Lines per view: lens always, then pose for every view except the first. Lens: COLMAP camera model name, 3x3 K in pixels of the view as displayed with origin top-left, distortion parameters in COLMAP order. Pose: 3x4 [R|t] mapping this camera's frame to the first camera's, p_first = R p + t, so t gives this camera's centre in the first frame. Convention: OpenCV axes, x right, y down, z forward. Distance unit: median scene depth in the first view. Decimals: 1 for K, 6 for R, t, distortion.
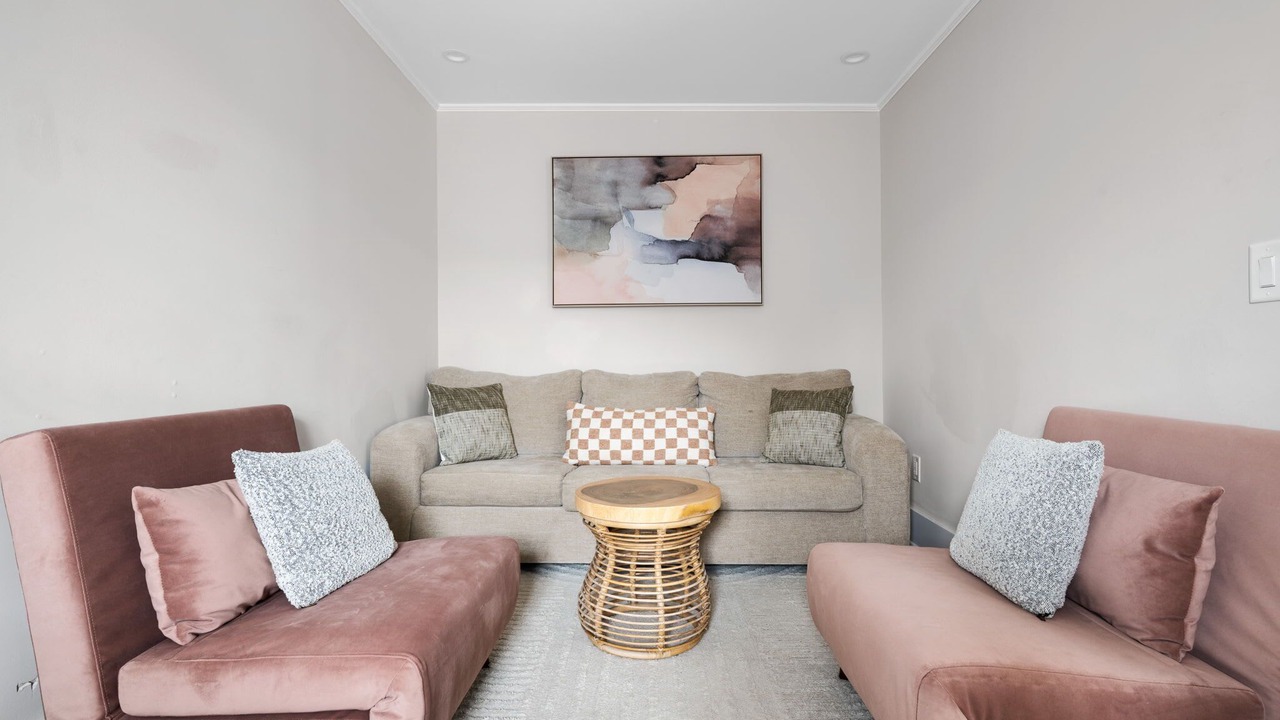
lens RADIAL K [[612.1, 0, 641.1], [0, 612.1, 360.0], [0, 0, 1]] dist [-0.002932, -0.000021]
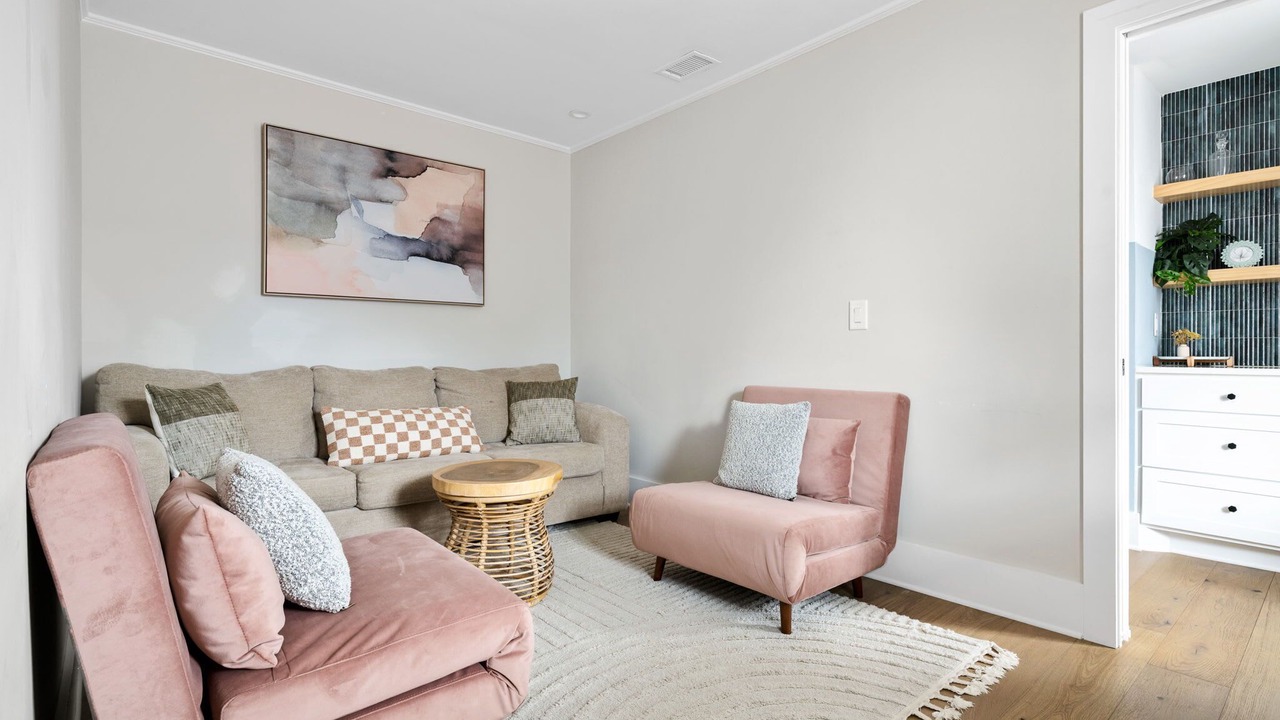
lens RADIAL K [[612.1, 0, 647.8], [0, 612.1, 360.6], [0, 0, 1]] dist [-0.002932, -0.000021]
pose [[0.740755, -0.002210, 0.671771, -0.330324], [-0.004731, 0.999953, 0.008507, -0.002244], [-0.671758, -0.009480, 0.740710, -0.020528]]
